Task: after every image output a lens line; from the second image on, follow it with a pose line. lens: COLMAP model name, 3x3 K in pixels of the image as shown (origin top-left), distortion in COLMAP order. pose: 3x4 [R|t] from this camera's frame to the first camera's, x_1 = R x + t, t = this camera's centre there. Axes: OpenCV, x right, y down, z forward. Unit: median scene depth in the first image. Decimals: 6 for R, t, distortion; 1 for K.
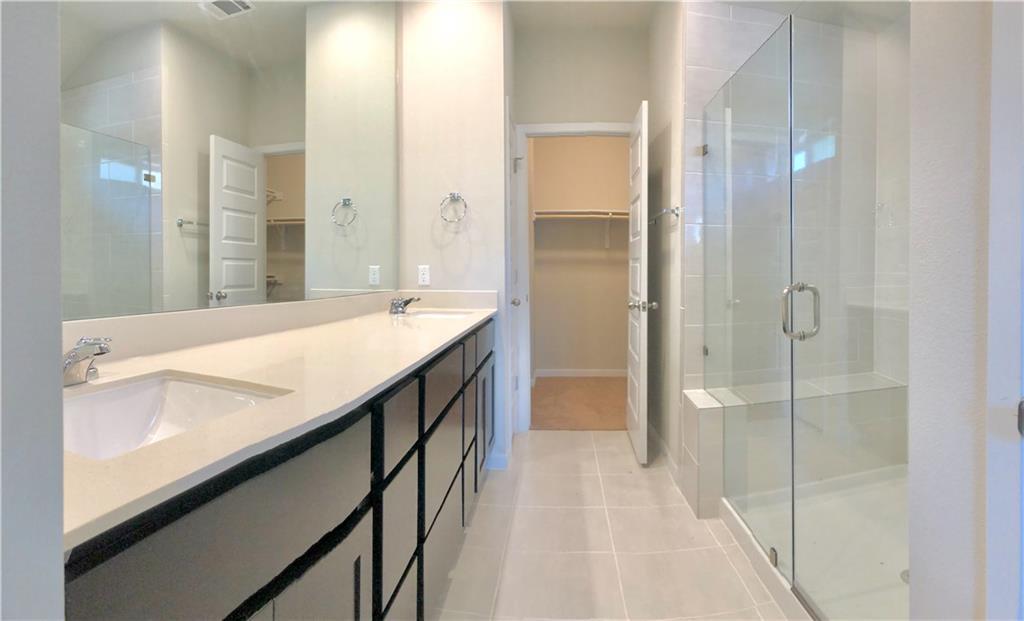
lens RADIAL K [[769.1, 0, 512.0], [0, 769.1, 310.5], [0, 0, 1]] dist [-0.041063, -0.128163]
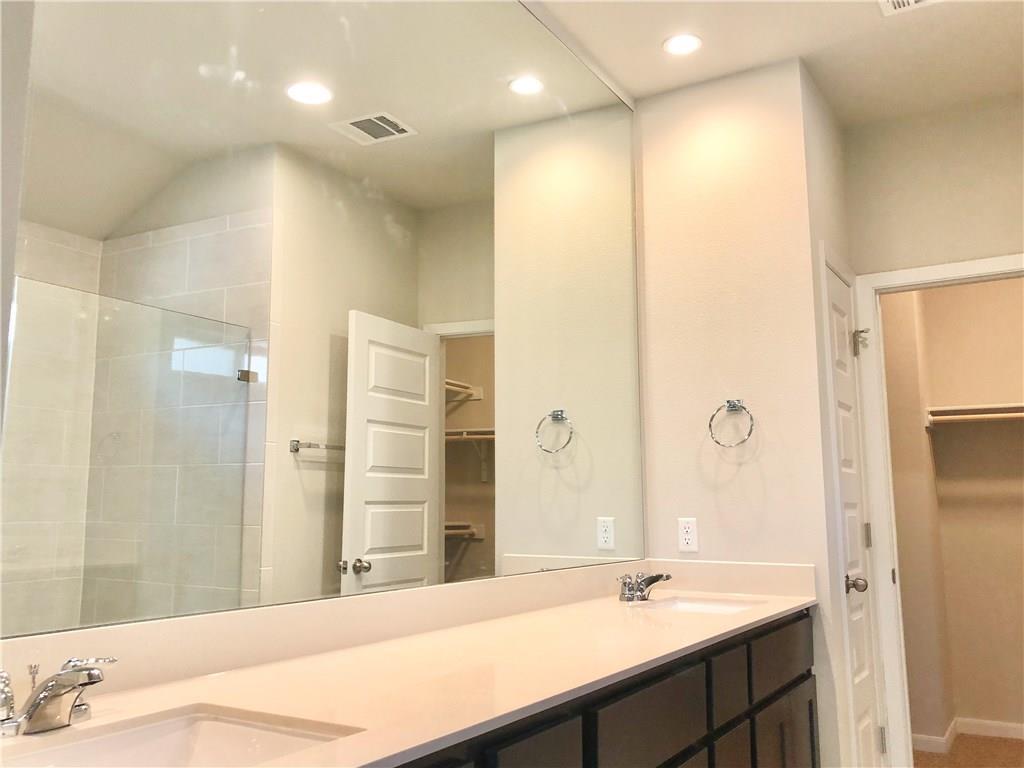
lens RADIAL K [[928.9, 0, 512.0], [0, 928.9, 384.0], [0, 0, 1]] dist [0.121535, 0.000012]
pose [[0.995029, -0.023657, -0.096739, -0.187250], [-0.000814, 0.969412, -0.245439, 0.020996], [0.099586, 0.244297, 0.964573, 0.271212]]
